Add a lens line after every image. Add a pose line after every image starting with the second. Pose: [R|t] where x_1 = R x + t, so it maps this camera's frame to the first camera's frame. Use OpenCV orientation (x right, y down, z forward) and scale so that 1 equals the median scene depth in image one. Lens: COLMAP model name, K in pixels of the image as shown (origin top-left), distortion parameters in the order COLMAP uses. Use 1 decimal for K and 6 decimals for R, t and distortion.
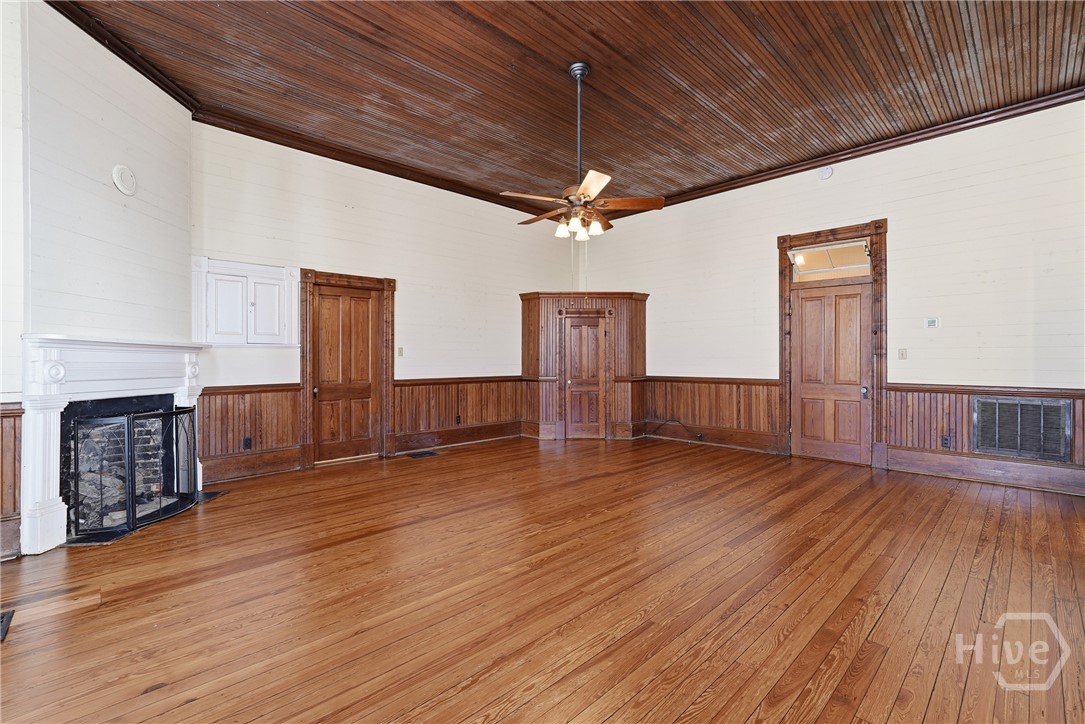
lens RADIAL K [[485.1, 0, 543.5], [0, 485.1, 360.4], [0, 0, 1]] dist [-0.013817, 0.003848]
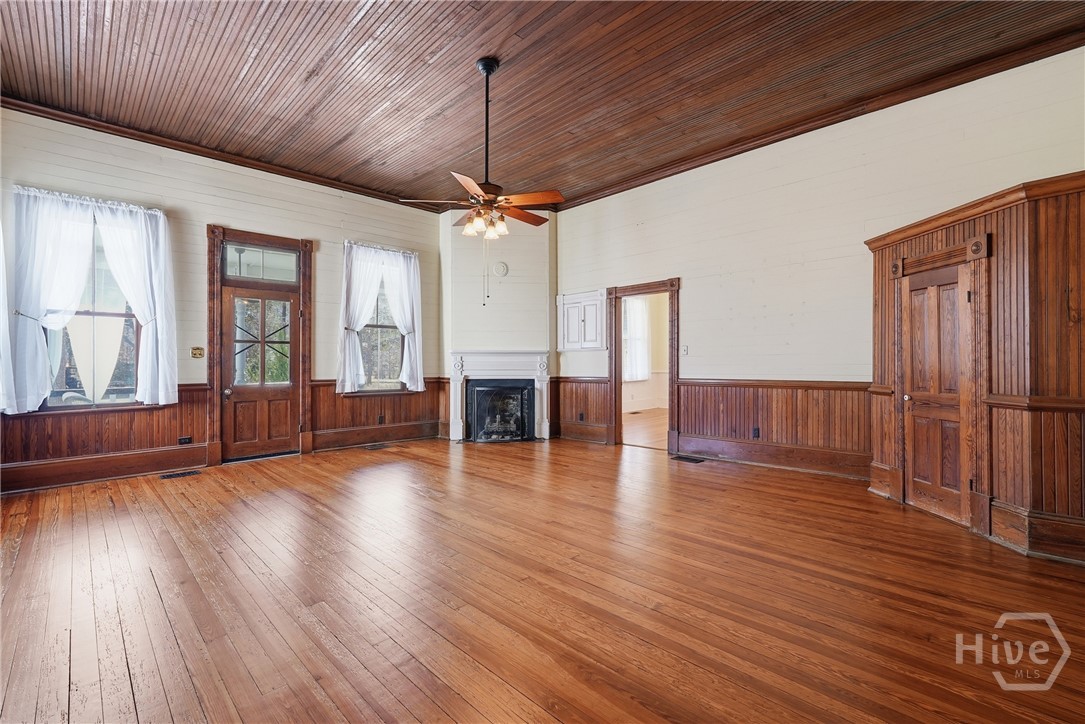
lens RADIAL K [[485.1, 0, 543.2], [0, 485.1, 363.3], [0, 0, 1]] dist [-0.013817, 0.003848]
pose [[-0.006712, 0.007394, -0.999950, 0.609566], [0.009149, 0.999931, 0.007332, -0.000554], [0.999936, -0.009099, -0.006779, 0.639028]]
